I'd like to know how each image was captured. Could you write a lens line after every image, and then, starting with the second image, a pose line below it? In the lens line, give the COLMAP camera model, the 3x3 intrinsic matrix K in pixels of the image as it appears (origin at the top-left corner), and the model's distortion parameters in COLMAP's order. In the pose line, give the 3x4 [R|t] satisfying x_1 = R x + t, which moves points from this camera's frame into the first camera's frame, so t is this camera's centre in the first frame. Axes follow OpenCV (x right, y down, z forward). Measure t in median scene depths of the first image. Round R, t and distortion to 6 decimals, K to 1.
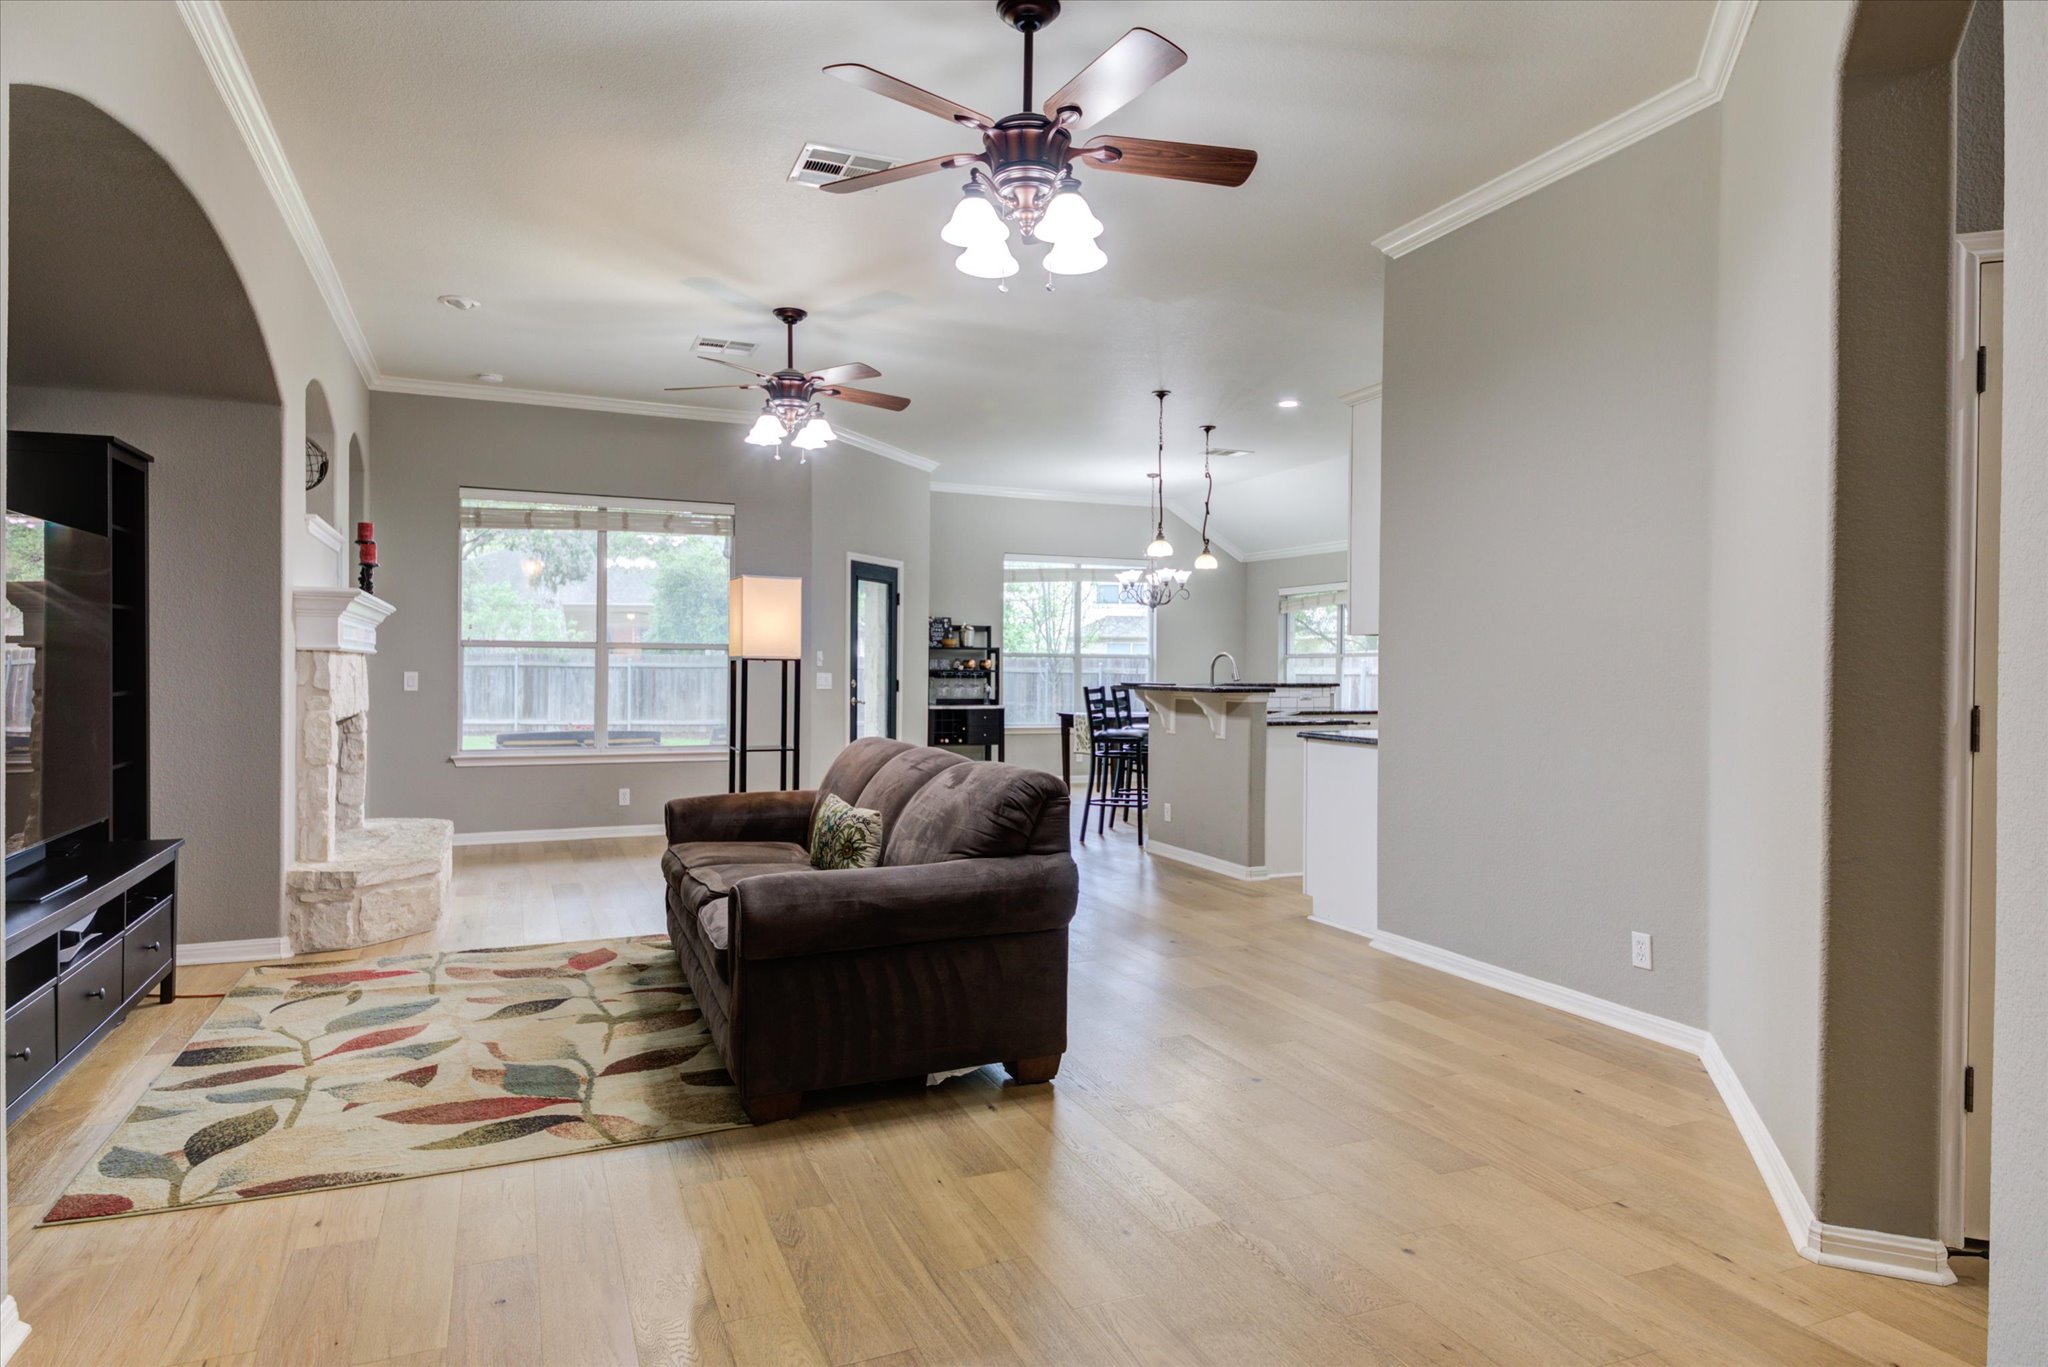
lens RADIAL K [[1162.3, 0, 1030.8], [0, 1162.3, 673.7], [0, 0, 1]] dist [0.029808, -0.017940]
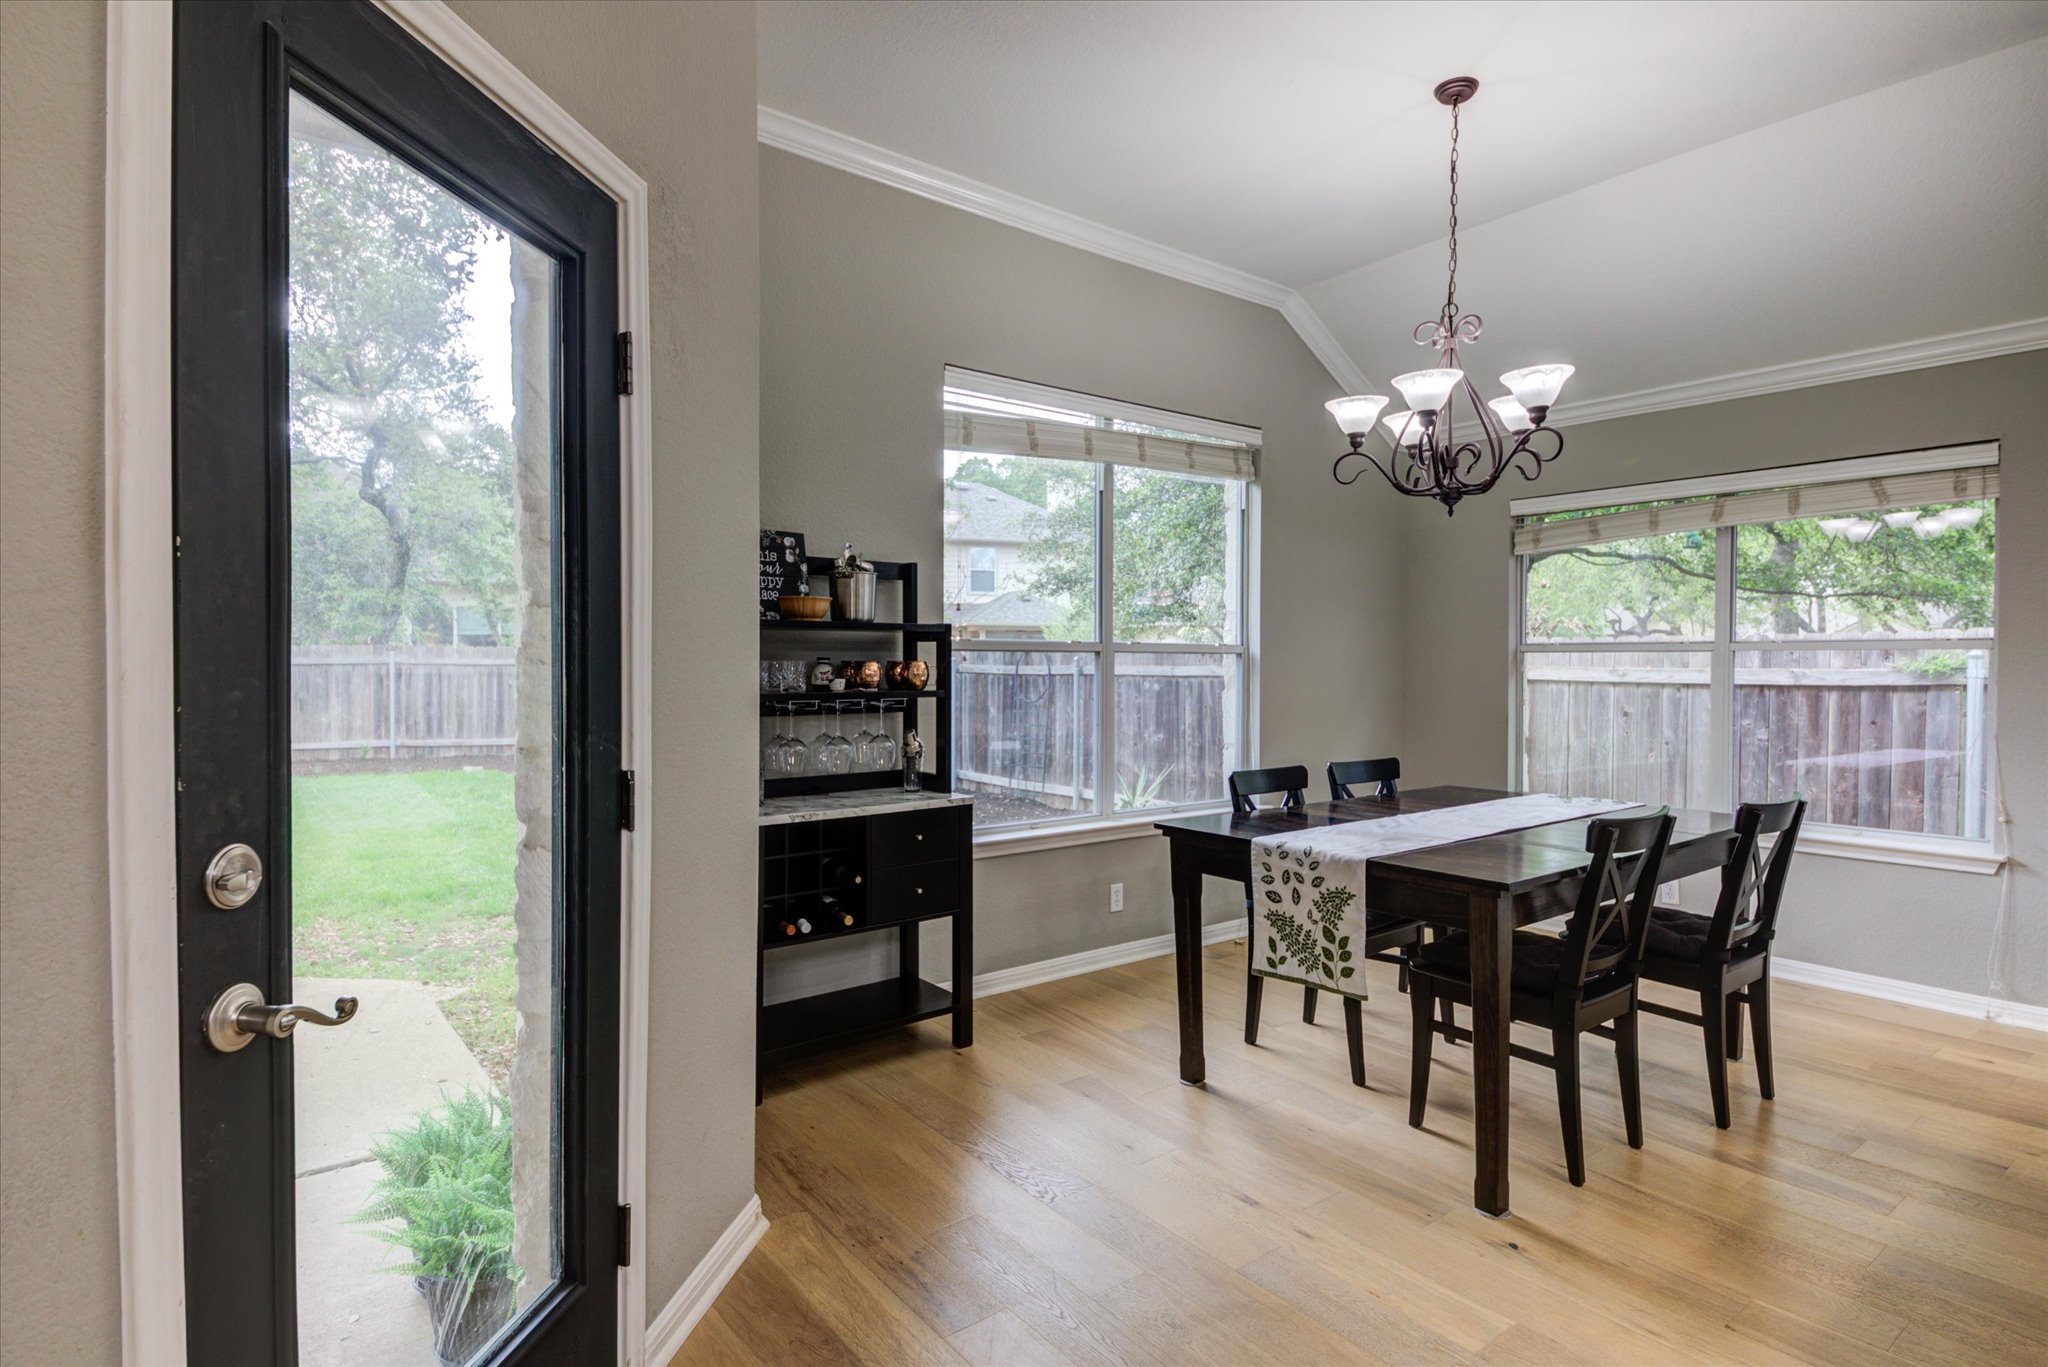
lens RADIAL K [[1043.7, 0, 1034.4], [0, 1043.7, 675.4], [0, 0, 1]] dist [0.030930, -0.001343]
pose [[0.971000, -0.007974, 0.238946, -0.146190], [0.004966, 0.999901, 0.013186, -0.021546], [-0.239027, -0.011617, 0.970943, 1.327189]]
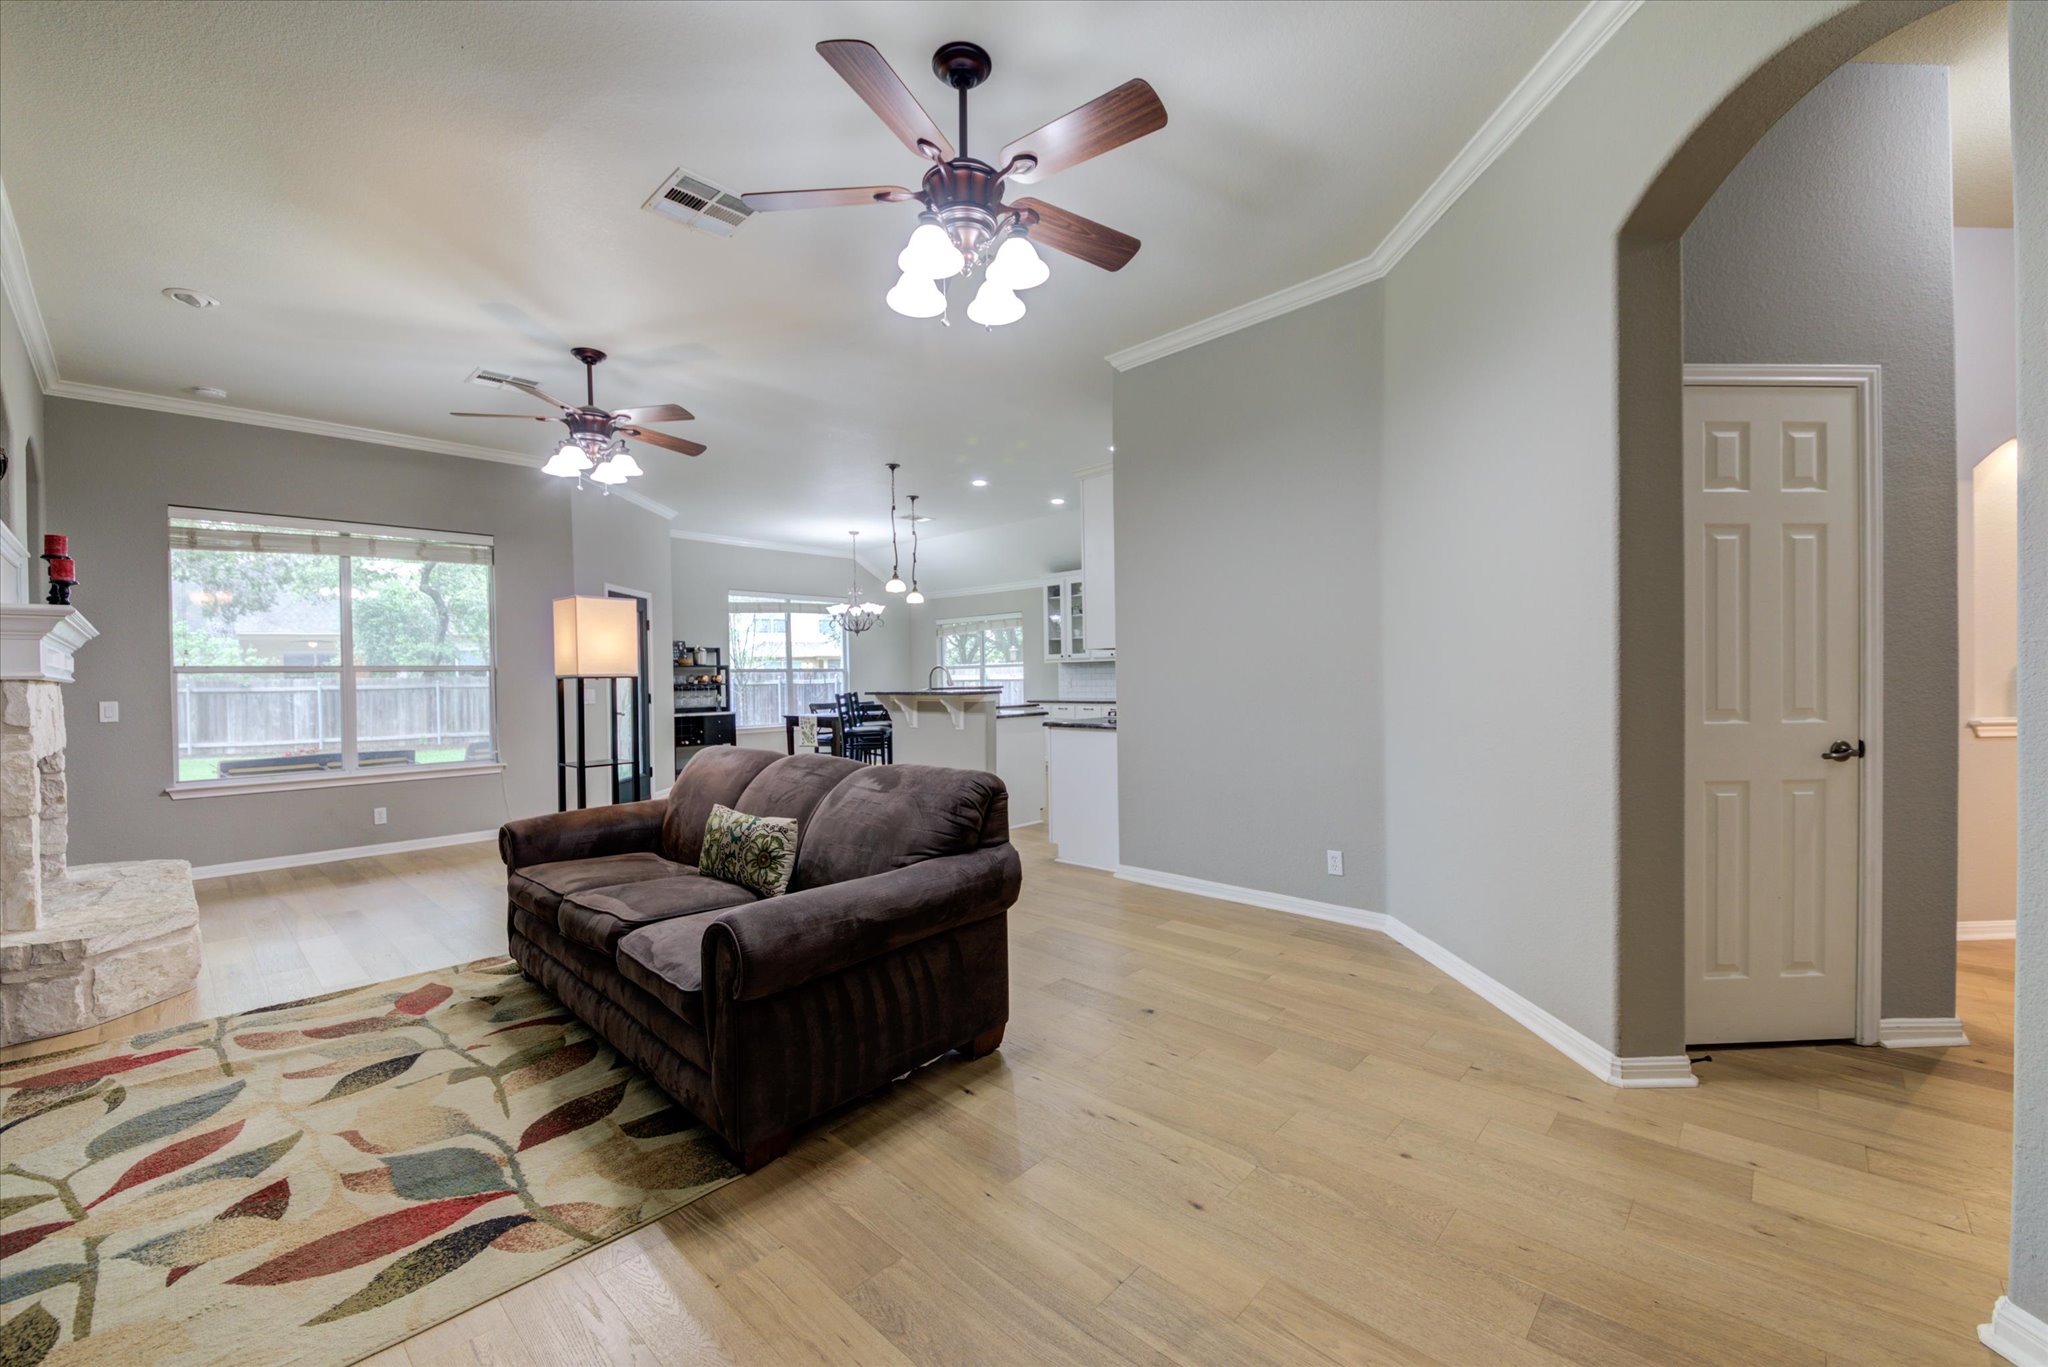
lens RADIAL K [[805.4, 0, 1039.2], [0, 805.4, 685.9], [0, 0, 1]] dist [-0.001062, -0.007070]
pose [[0.914951, -0.028454, 0.402560, -0.134015], [0.026219, 0.999595, 0.011062, -0.001895], [-0.402712, 0.000433, 0.915327, 0.157812]]
